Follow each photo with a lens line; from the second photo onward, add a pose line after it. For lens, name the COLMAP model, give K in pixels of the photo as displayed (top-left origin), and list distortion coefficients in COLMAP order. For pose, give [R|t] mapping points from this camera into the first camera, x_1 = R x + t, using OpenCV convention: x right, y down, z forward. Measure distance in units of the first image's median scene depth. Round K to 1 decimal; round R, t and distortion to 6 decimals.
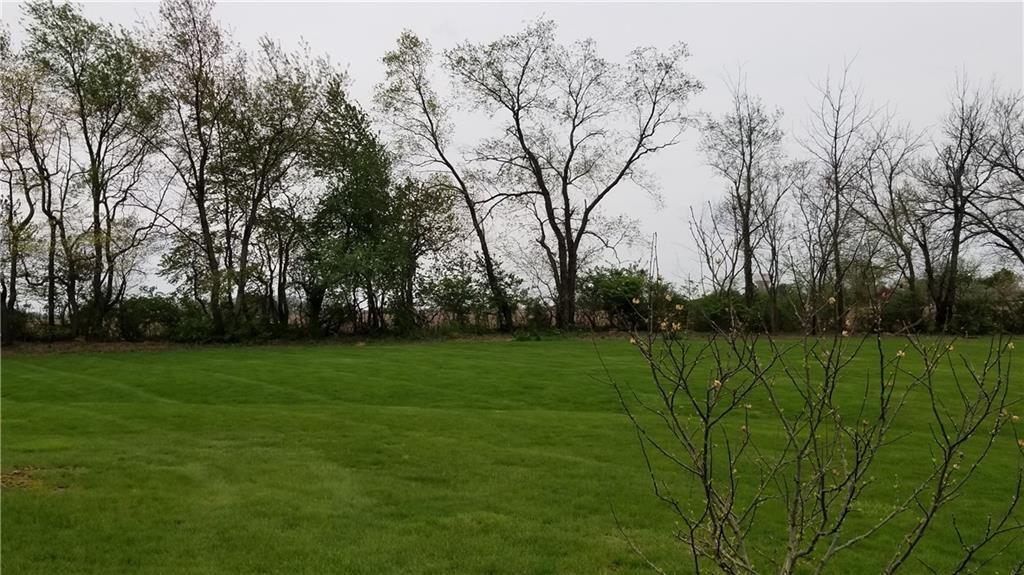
lens RADIAL K [[799.7, 0, 510.8], [0, 799.7, 291.9], [0, 0, 1]] dist [0.091628, -0.151136]
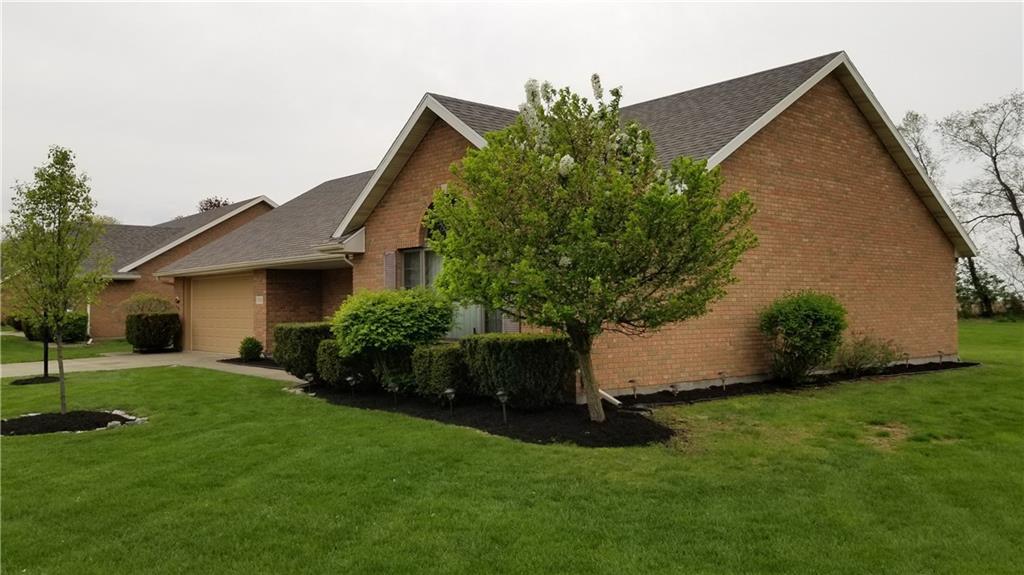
lens RADIAL K [[799.7, 0, 512.8], [0, 799.7, 281.2], [0, 0, 1]] dist [0.091628, -0.151136]
pose [[0.870164, -0.005689, -0.492729, -0.028267], [0.002180, 0.999968, -0.007695, -0.002273], [0.492757, 0.005622, 0.870149, -0.613364]]
